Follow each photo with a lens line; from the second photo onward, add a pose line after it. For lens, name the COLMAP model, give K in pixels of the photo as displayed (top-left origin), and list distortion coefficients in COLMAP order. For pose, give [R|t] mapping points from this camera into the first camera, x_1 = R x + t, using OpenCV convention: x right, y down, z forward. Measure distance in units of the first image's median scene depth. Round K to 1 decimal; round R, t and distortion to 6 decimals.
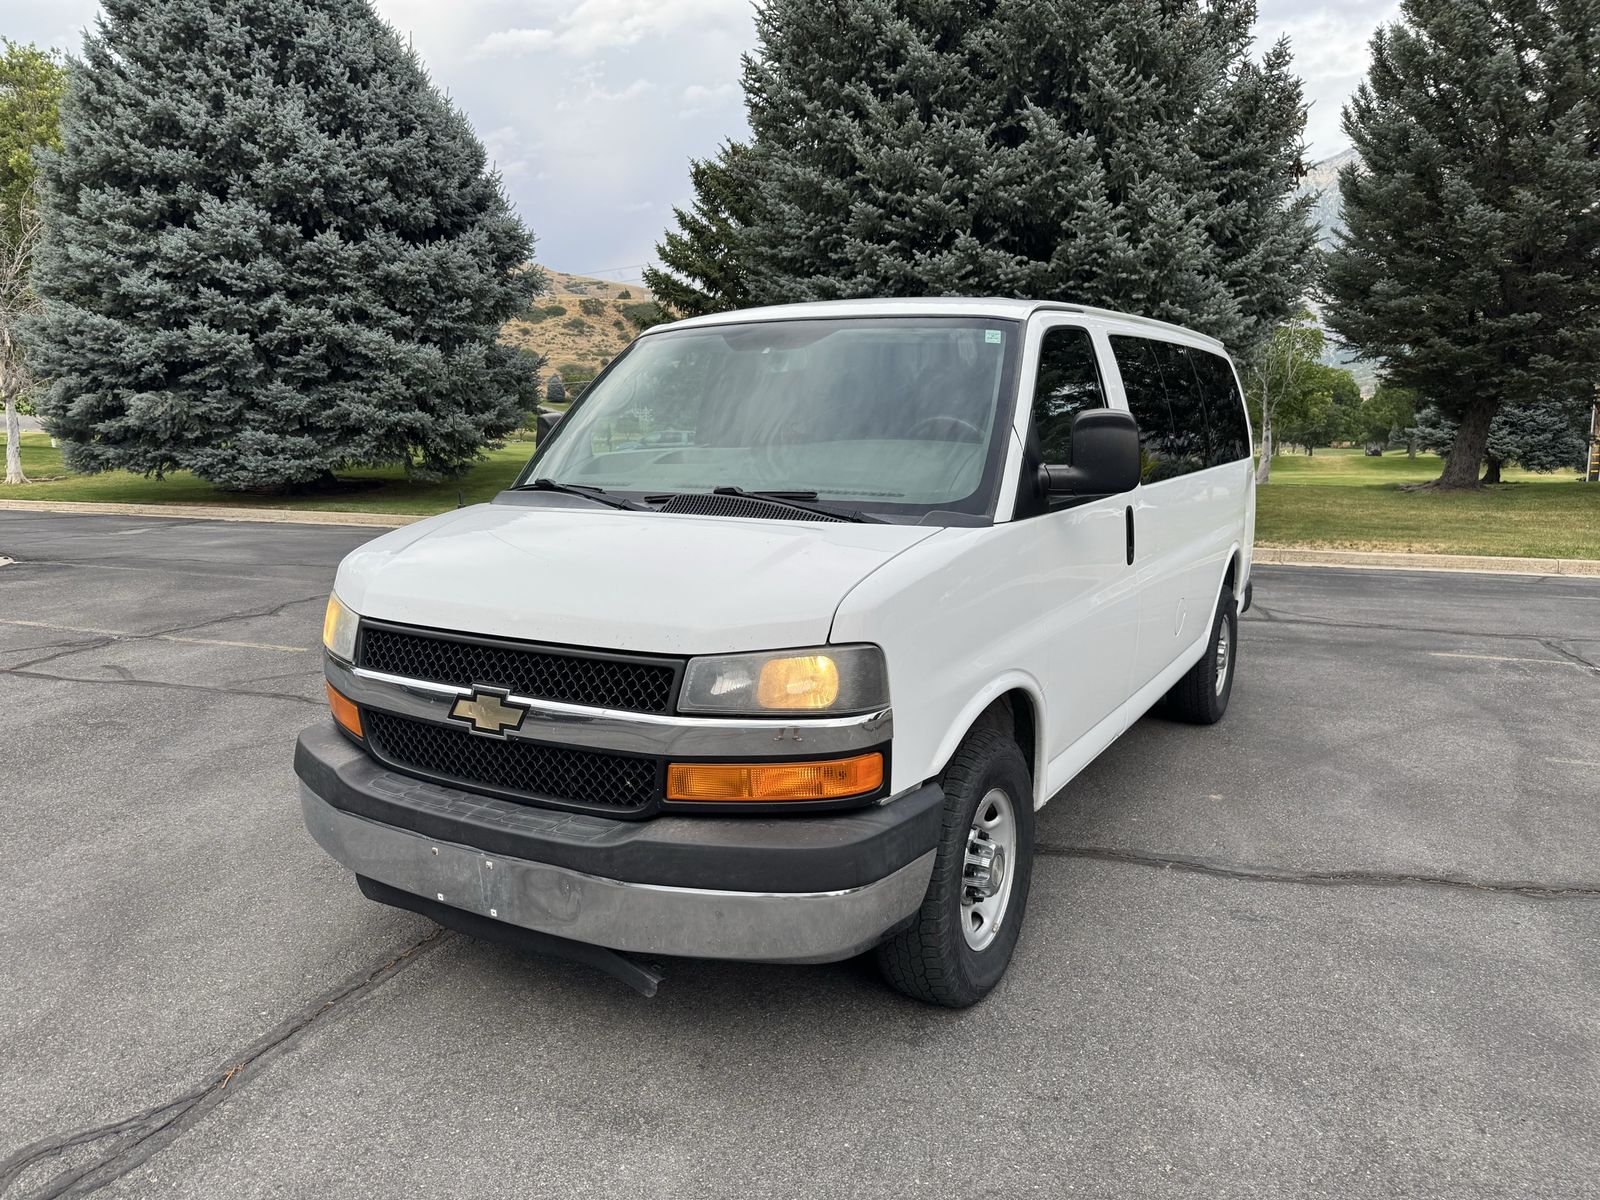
lens RADIAL K [[1126.8, 0, 794.3], [0, 1126.8, 597.8], [0, 0, 1]] dist [0.001839, -0.004616]
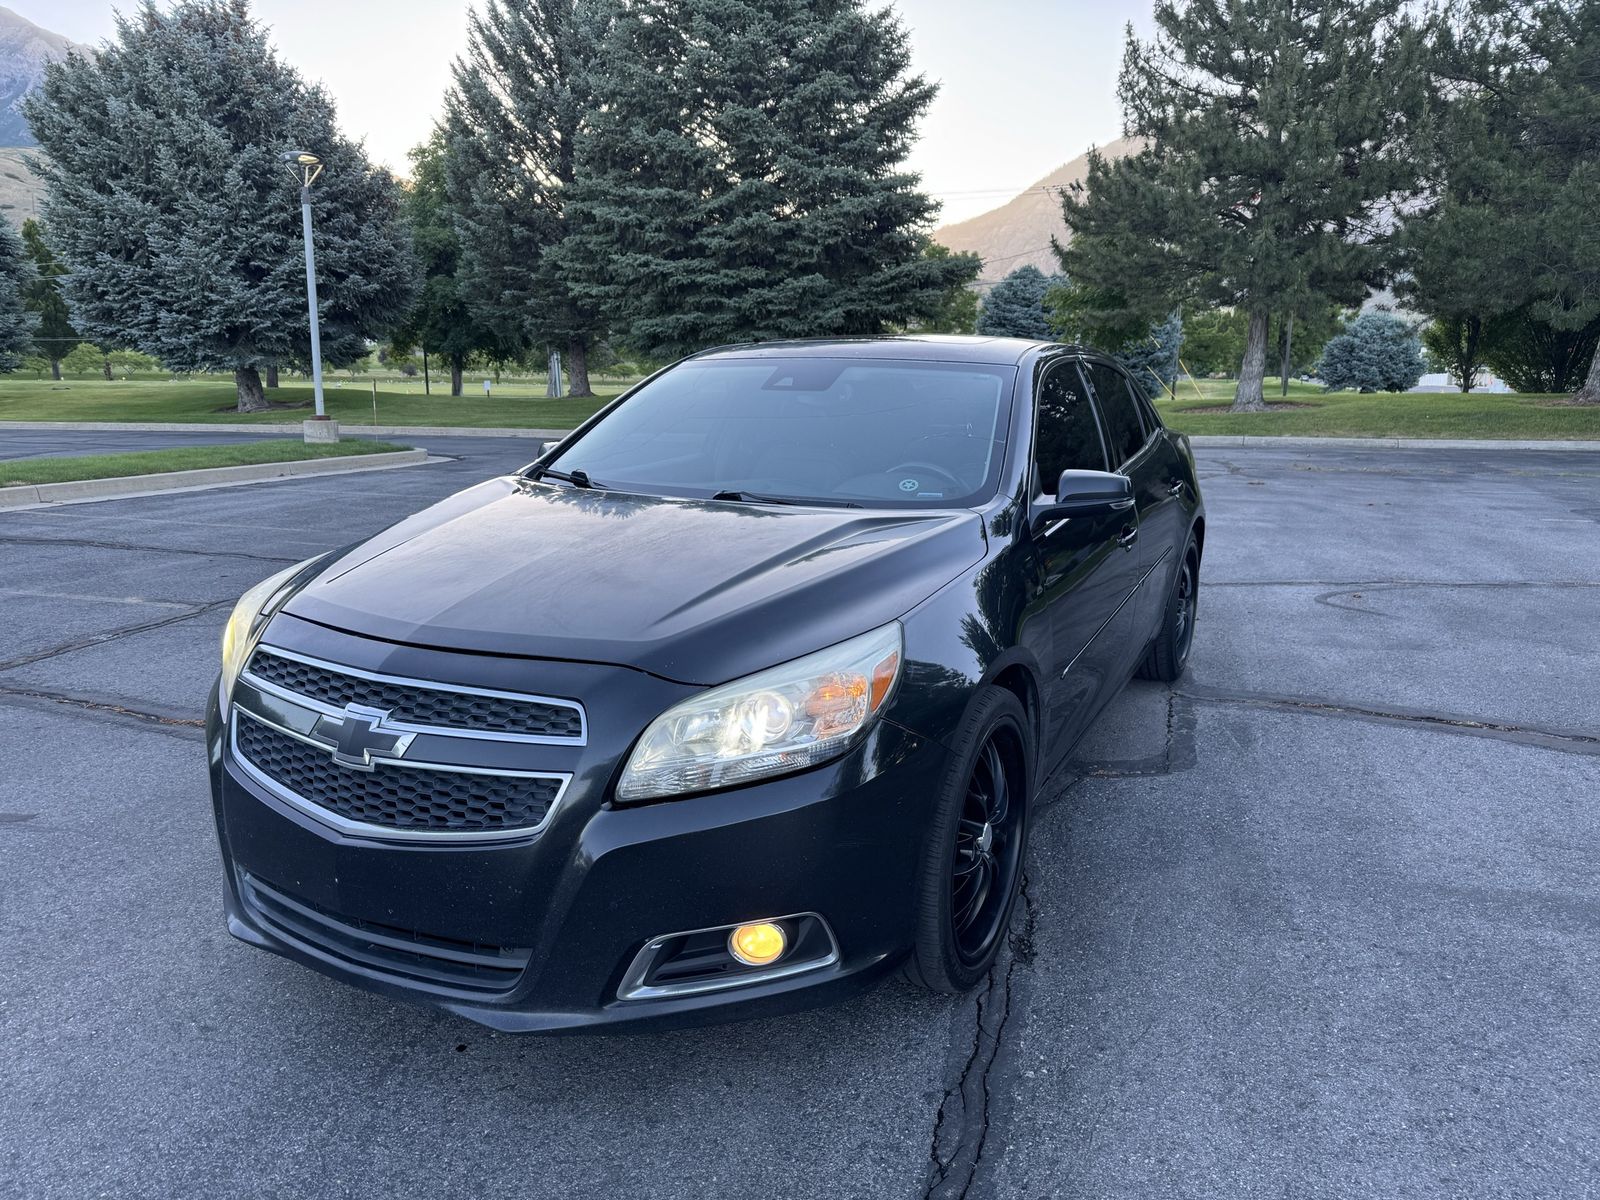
lens RADIAL K [[1130.8, 0, 800.2], [0, 1130.8, 599.0], [0, 0, 1]] dist [0.005606, -0.004984]
pose [[0.999647, -0.020448, 0.016958, 0.968350], [0.019538, 0.998443, 0.052242, 0.127514], [-0.017999, -0.051892, 0.998490, -0.693302]]
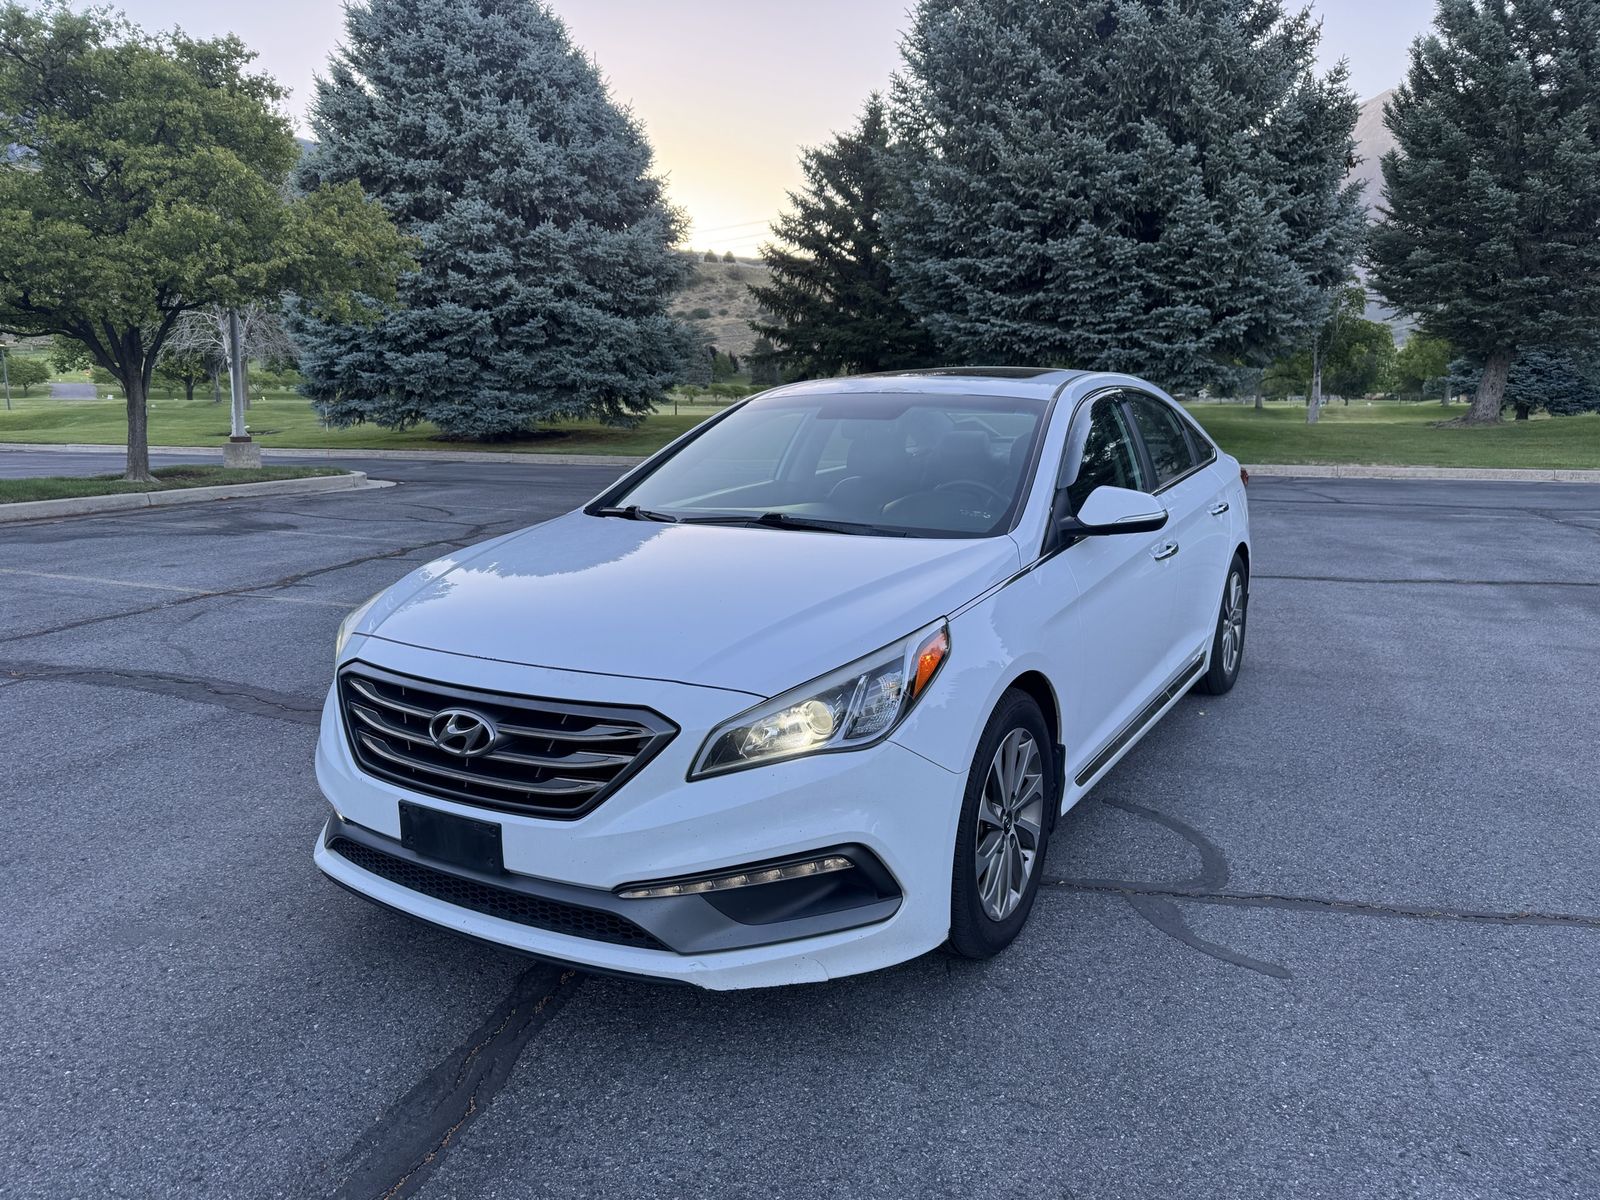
lens RADIAL K [[1134.0, 0, 803.3], [0, 1134.0, 604.1], [0, 0, 1]] dist [0.004623, -0.004401]
pose [[0.999846, -0.011725, -0.013090, -0.127045], [0.012209, 0.999223, 0.037479, 0.044777], [0.012640, -0.037633, 0.999212, -0.239391]]
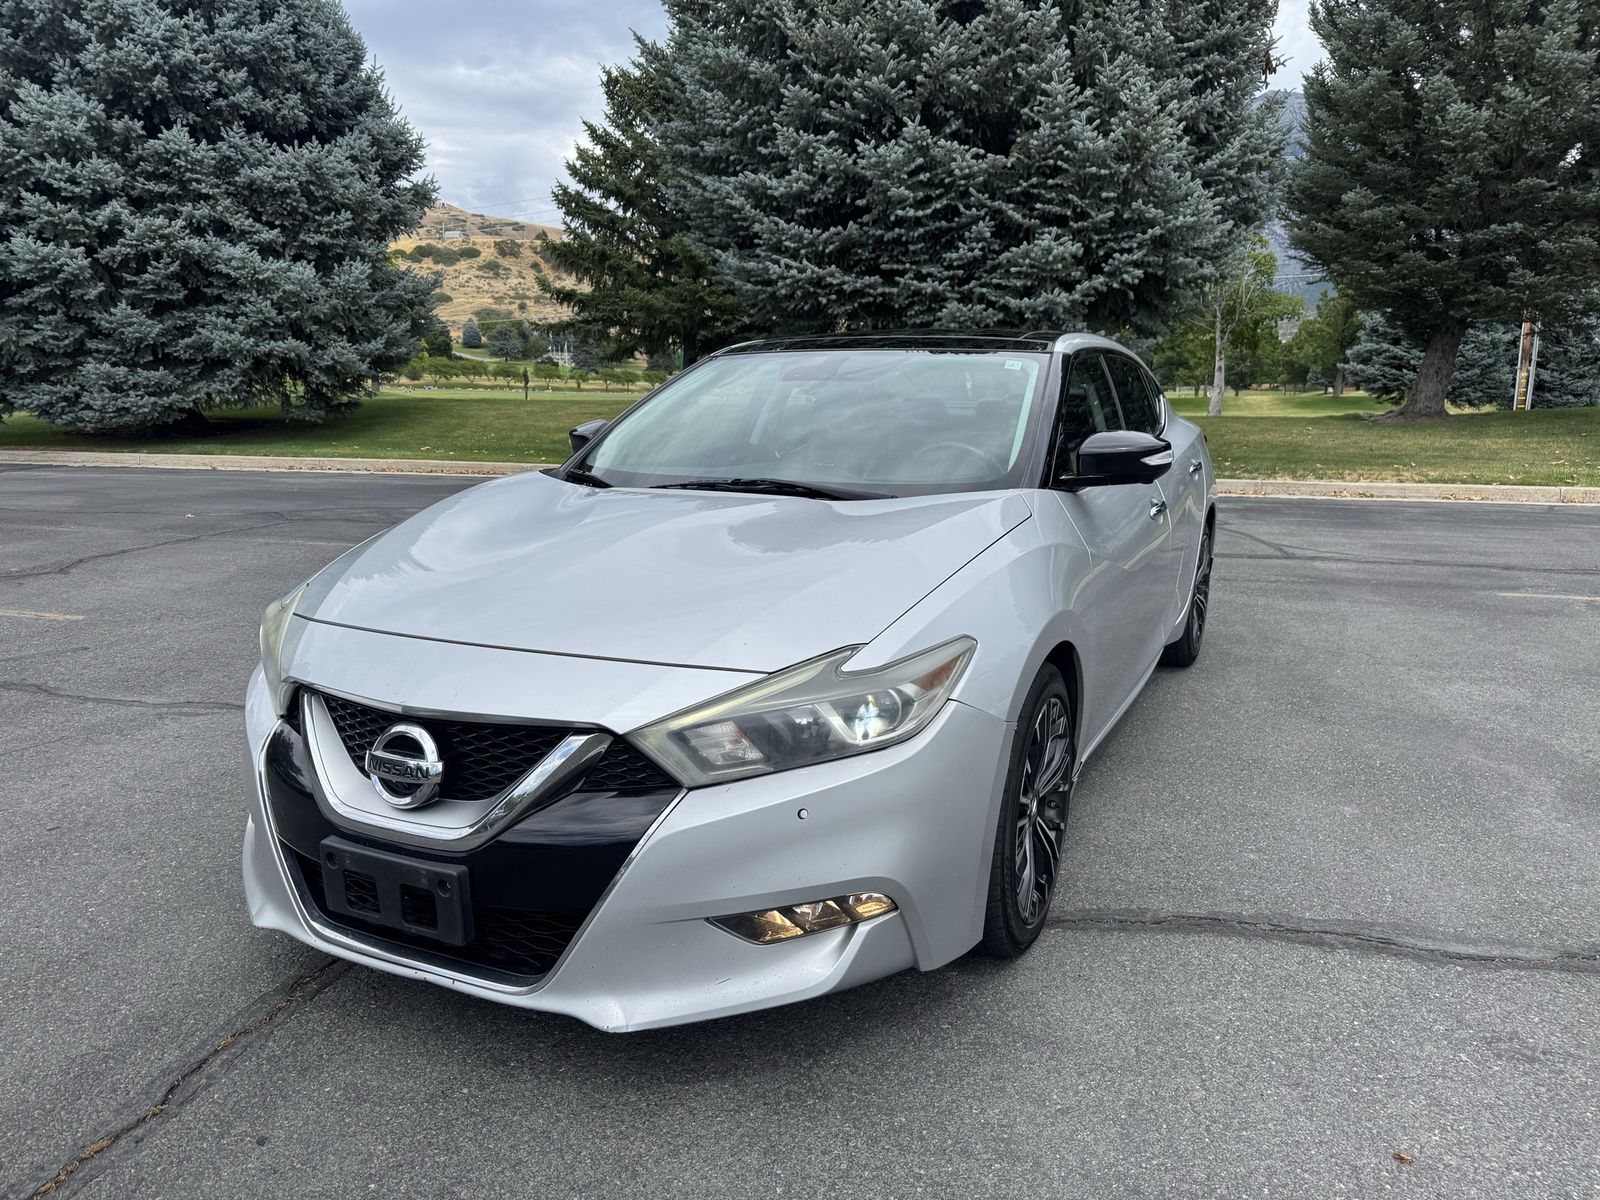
lens RADIAL K [[1126.6, 0, 802.8], [0, 1126.6, 605.2], [0, 0, 1]] dist [-0.007730, 0.006174]
pose [[0.997422, -0.020660, 0.068723, -0.001444], [0.017041, 0.998458, 0.052837, 0.002572], [-0.069709, -0.051530, 0.996236, 0.090999]]
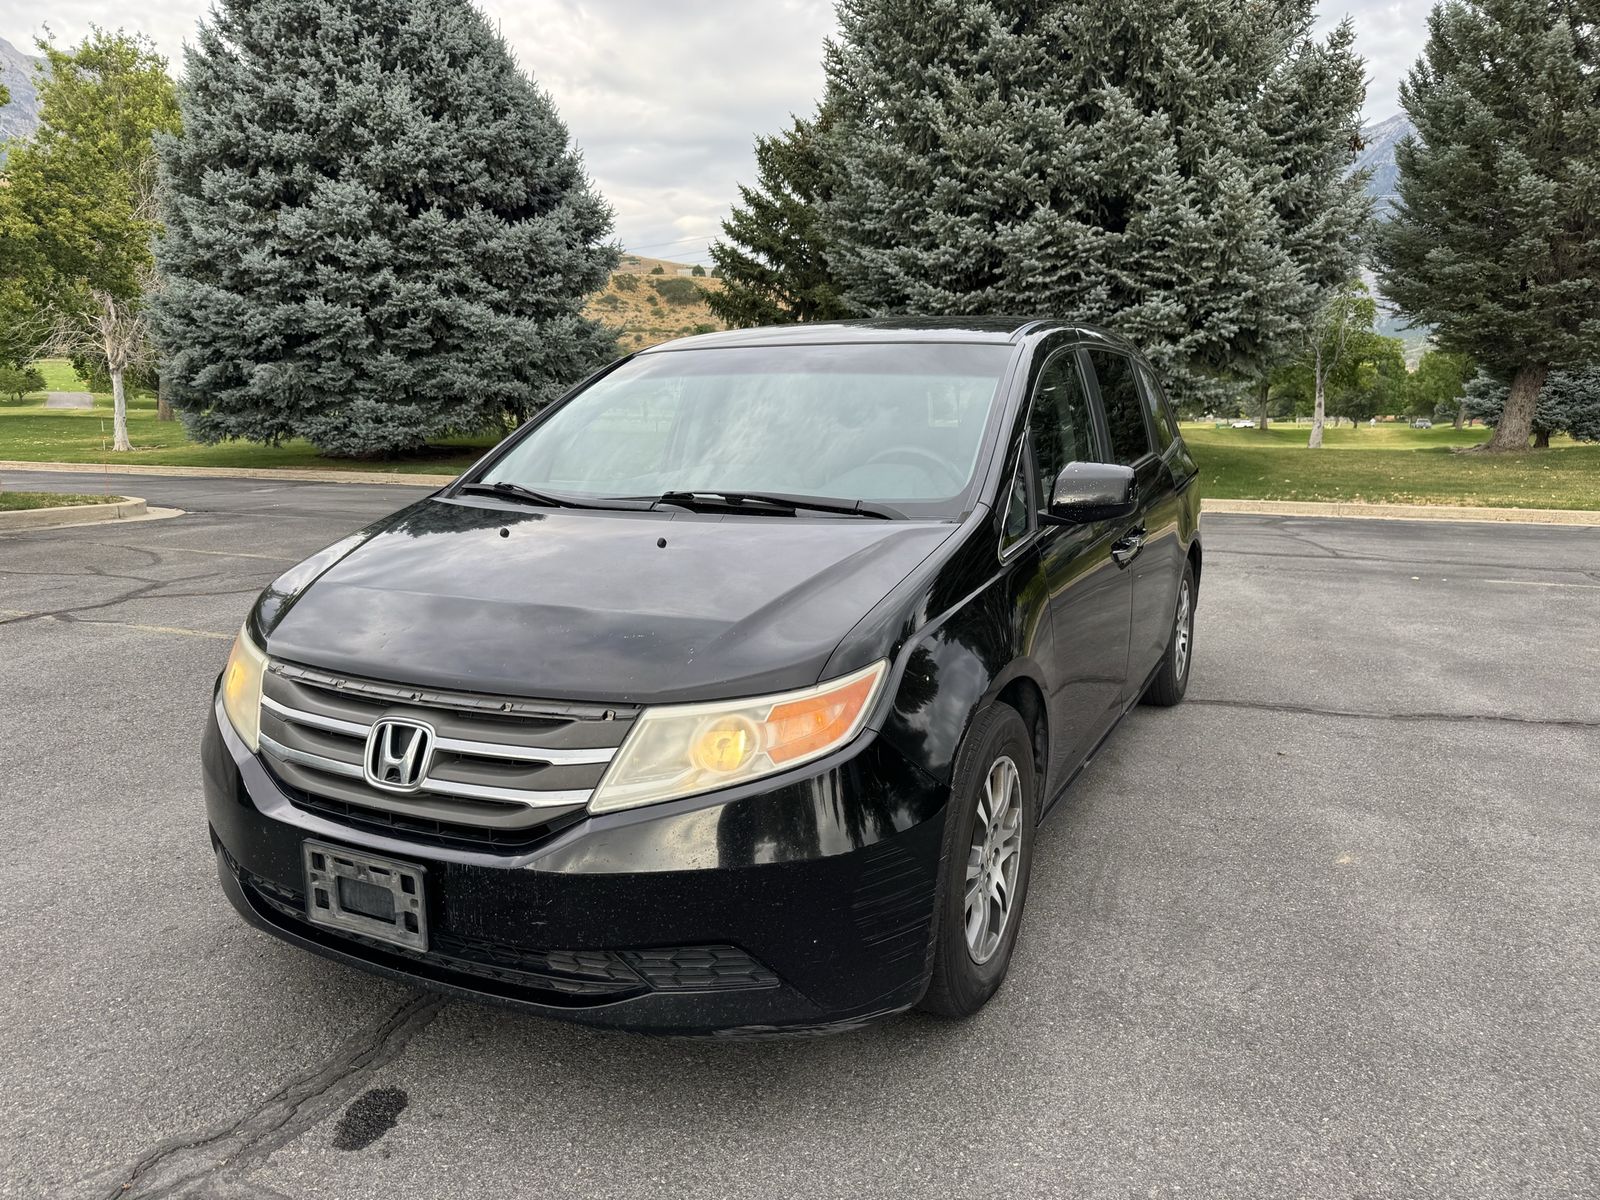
lens RADIAL K [[1128.2, 0, 796.7], [0, 1128.2, 605.3], [0, 0, 1]] dist [0.007609, -0.012357]
pose [[0.999666, 0.000894, -0.025812, -0.042786], [-0.000215, 0.999654, 0.026288, 0.019899], [0.025826, -0.026273, 0.999321, -0.066575]]
